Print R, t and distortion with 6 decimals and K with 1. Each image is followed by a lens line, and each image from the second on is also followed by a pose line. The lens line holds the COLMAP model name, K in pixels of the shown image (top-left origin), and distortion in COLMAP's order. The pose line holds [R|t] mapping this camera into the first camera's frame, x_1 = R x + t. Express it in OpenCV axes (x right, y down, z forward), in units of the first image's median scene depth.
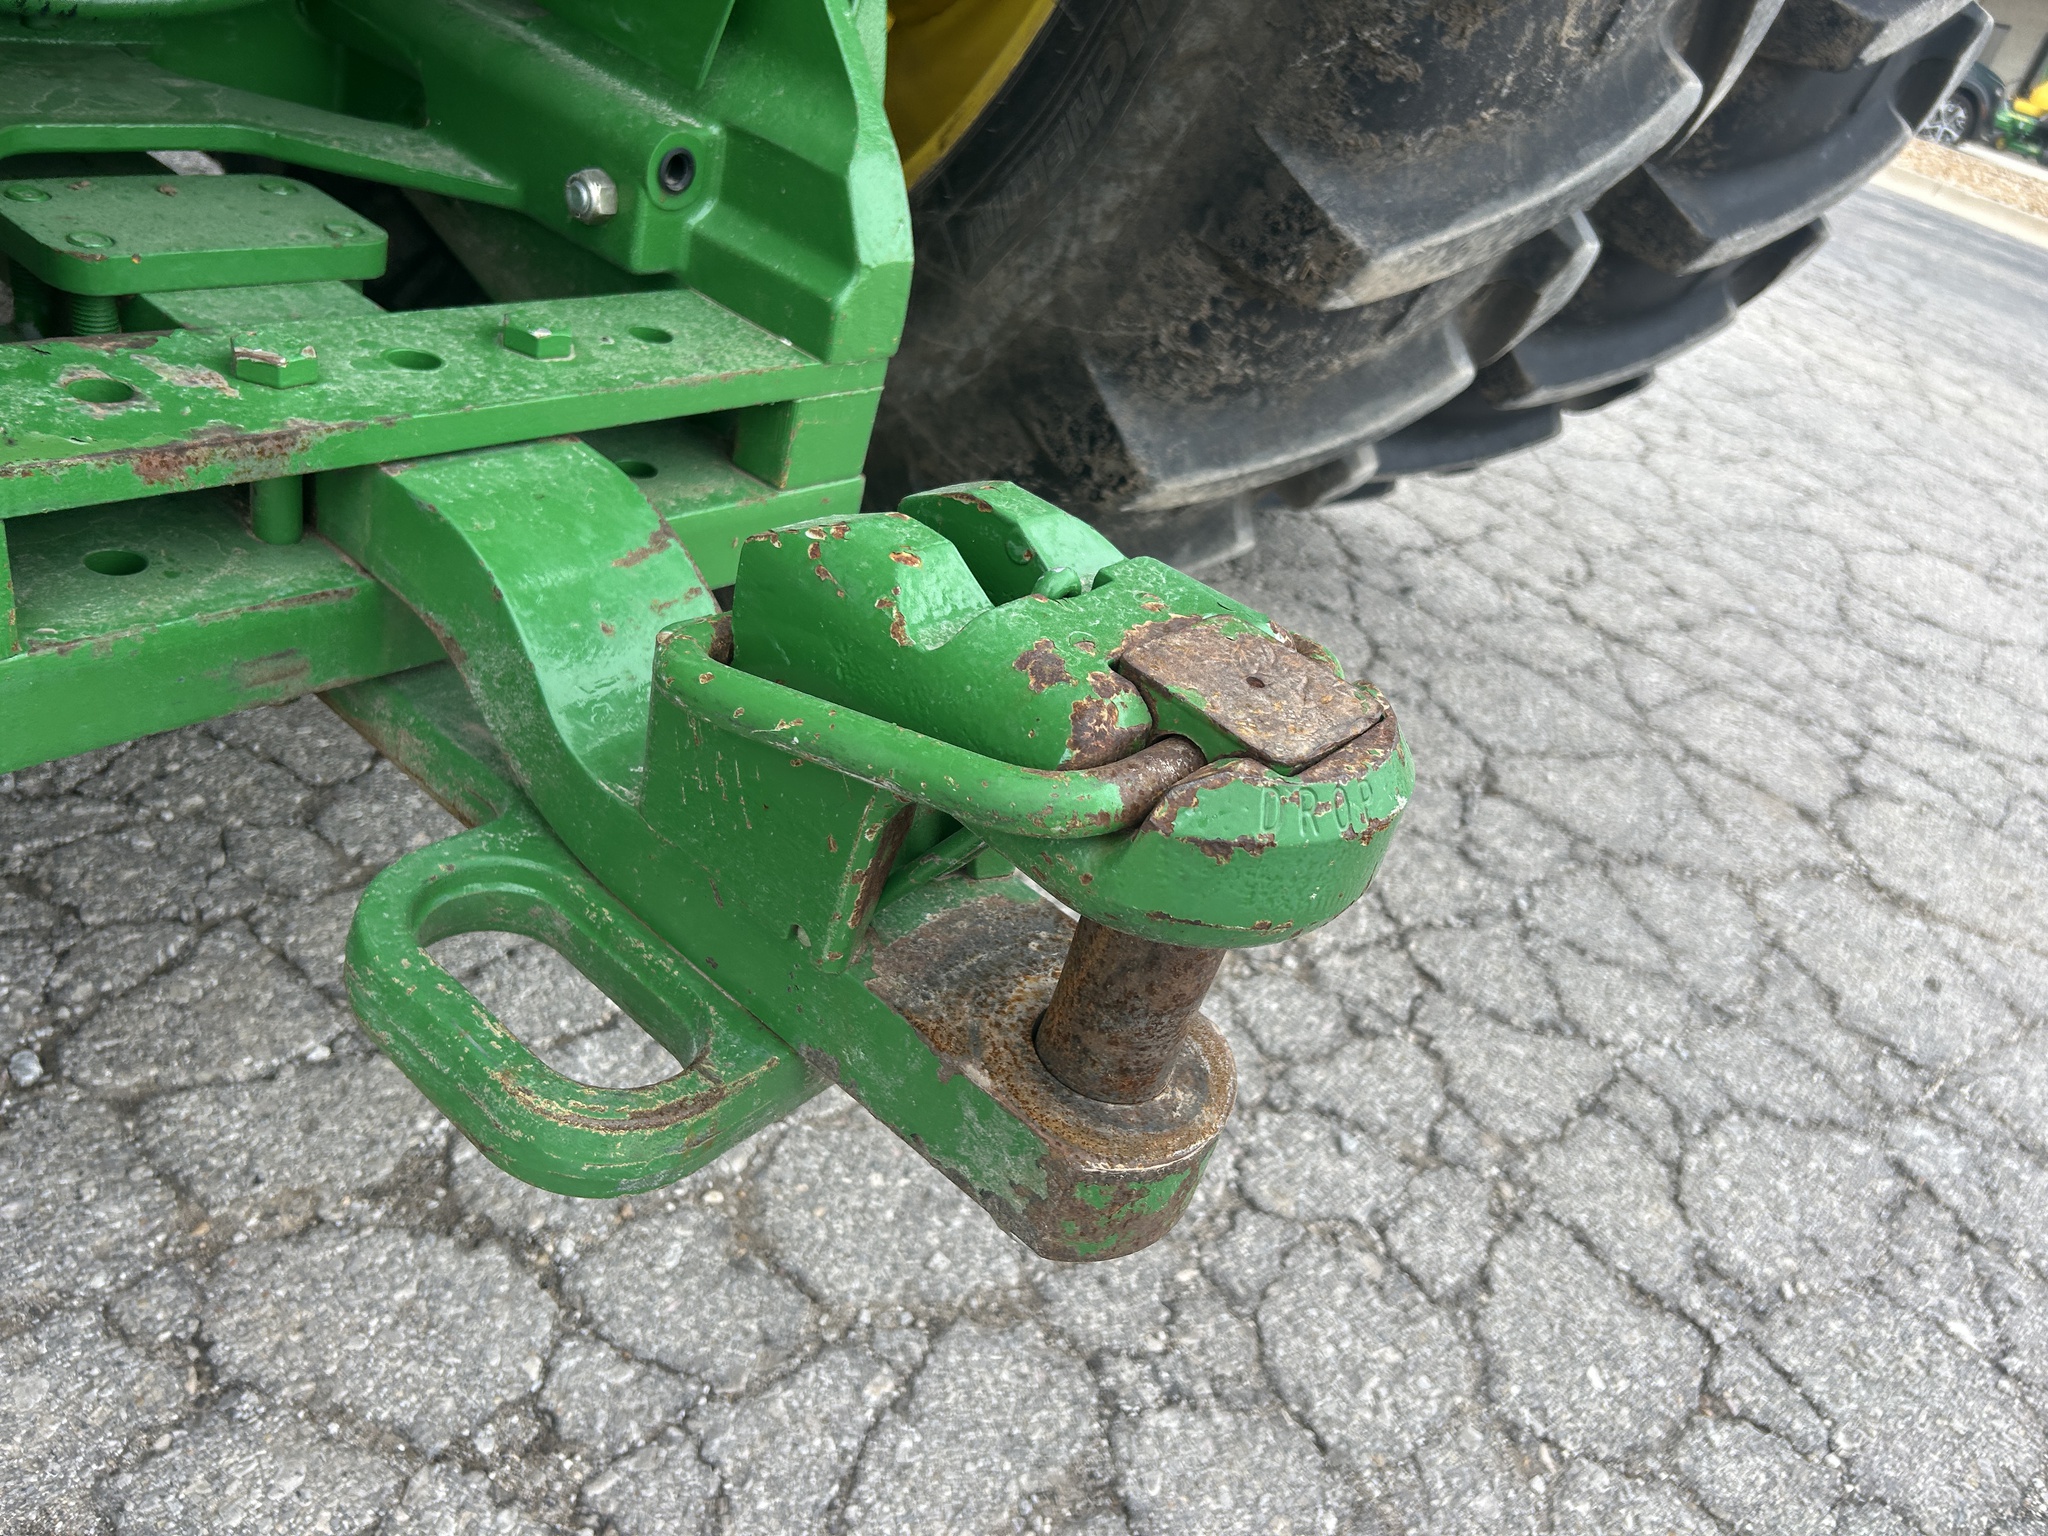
lens RADIAL K [[1537.1, 0, 1033.2], [0, 1537.1, 761.8], [0, 0, 1]] dist [0.049896, -0.049964]
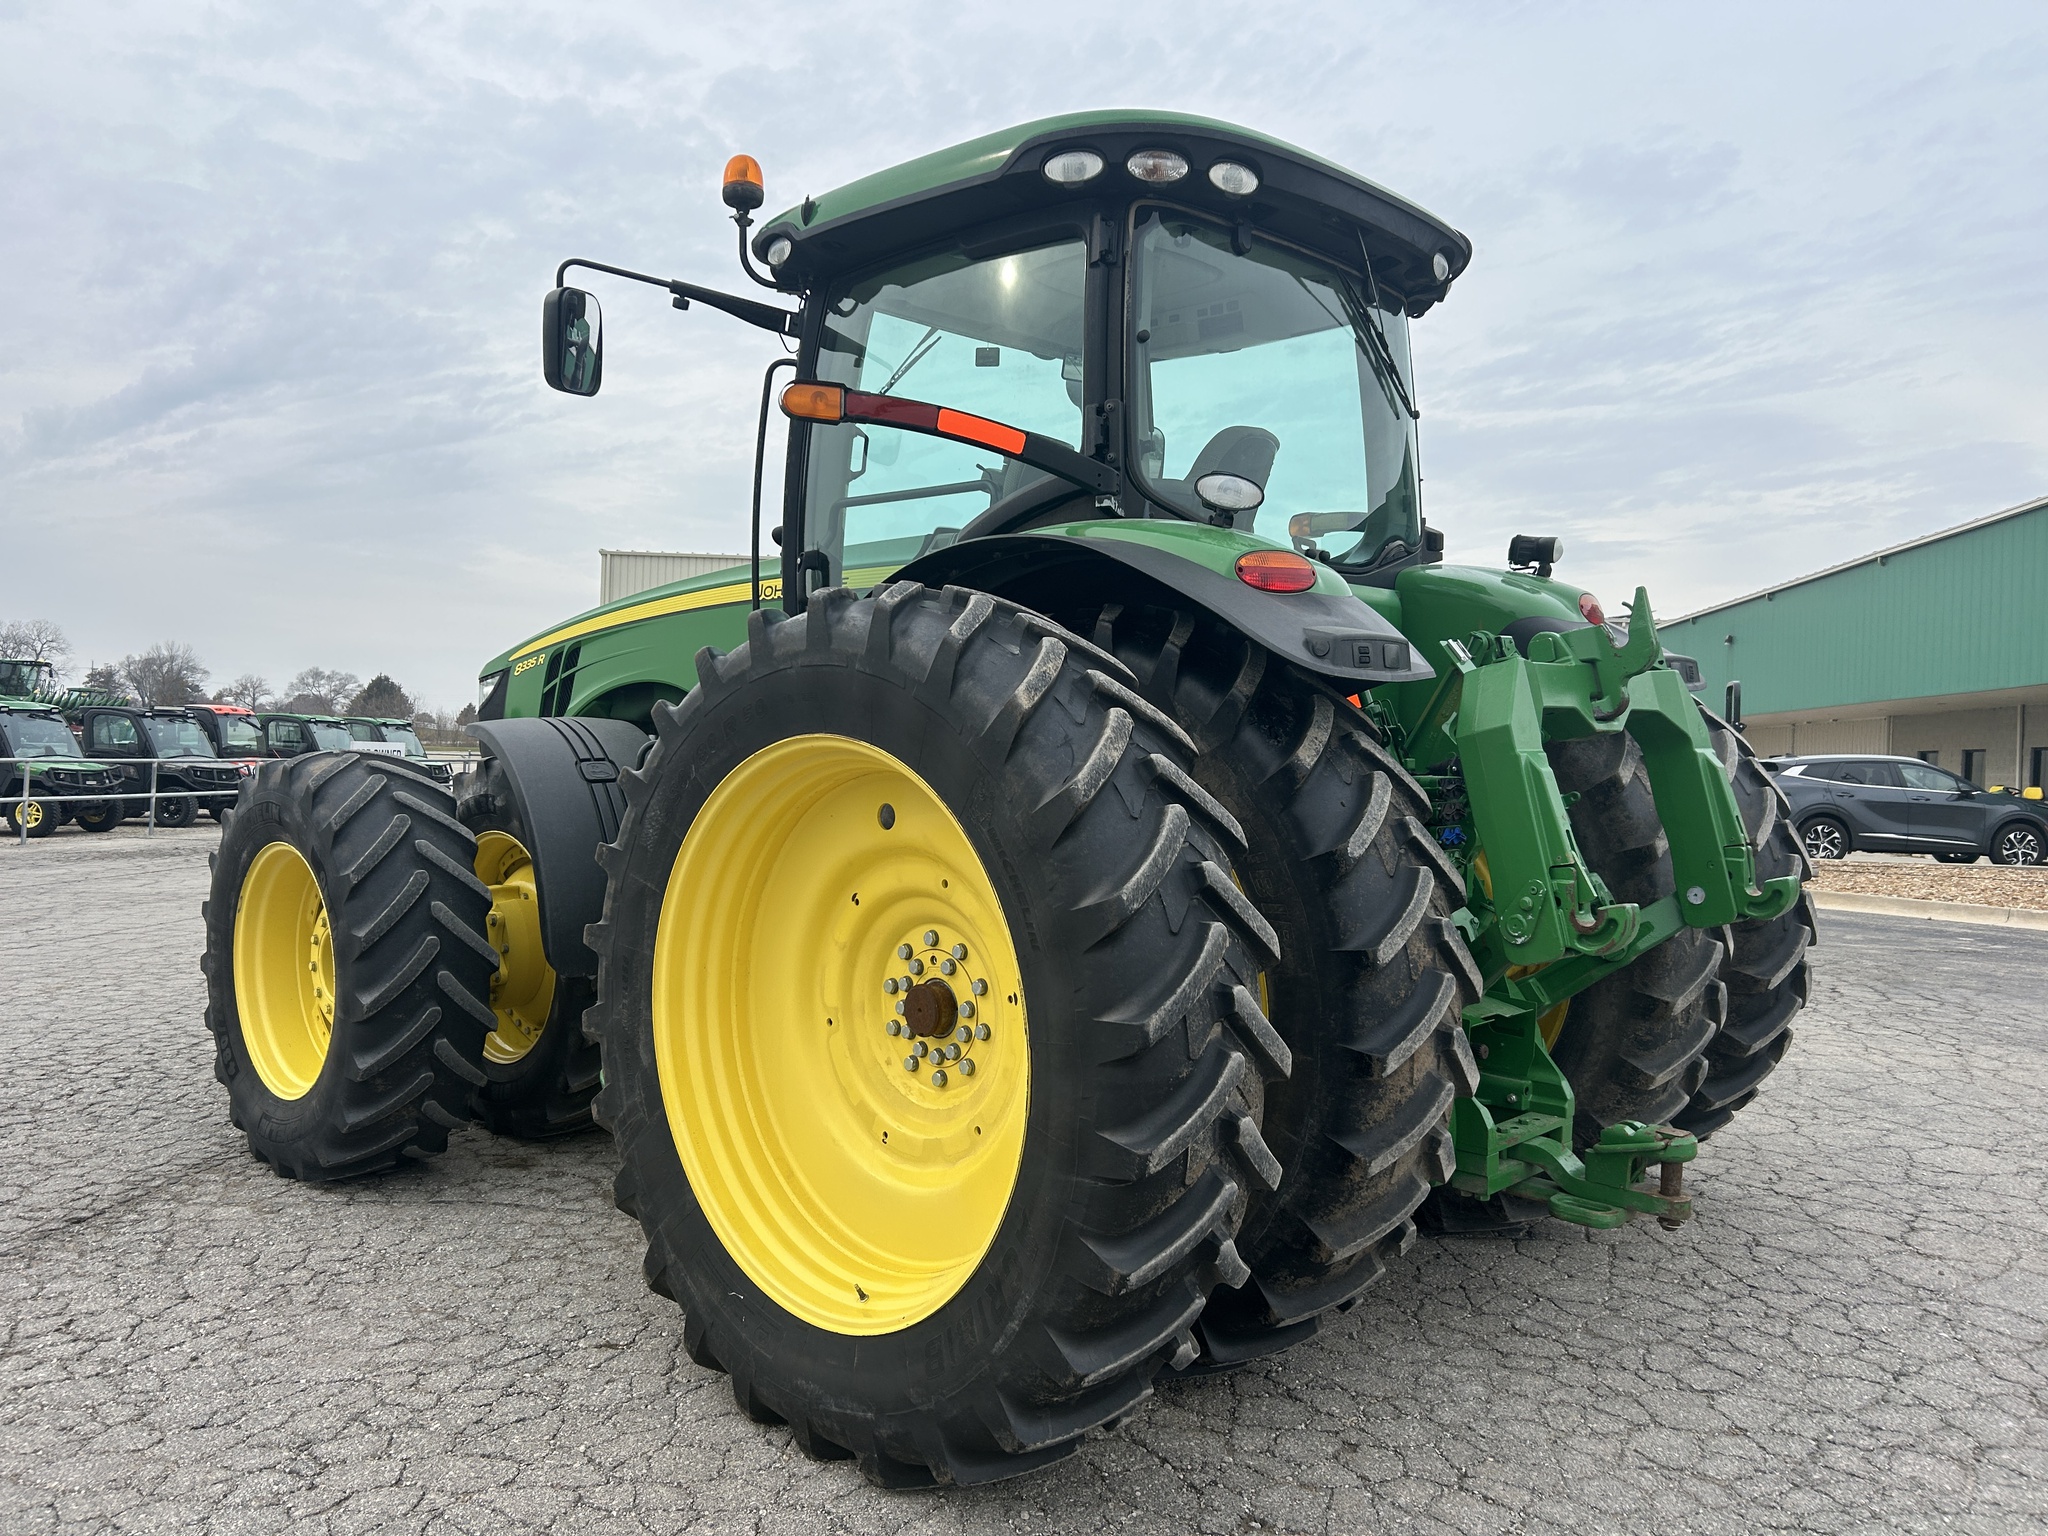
lens RADIAL K [[1537.1, 0, 1038.1], [0, 1537.1, 786.2], [0, 0, 1]] dist [0.049896, -0.049964]
pose [[0.969650, -0.233728, -0.071763, -0.528338], [0.163265, 0.837459, -0.521543, 0.538816], [0.181998, 0.493998, 0.850202, -1.883437]]
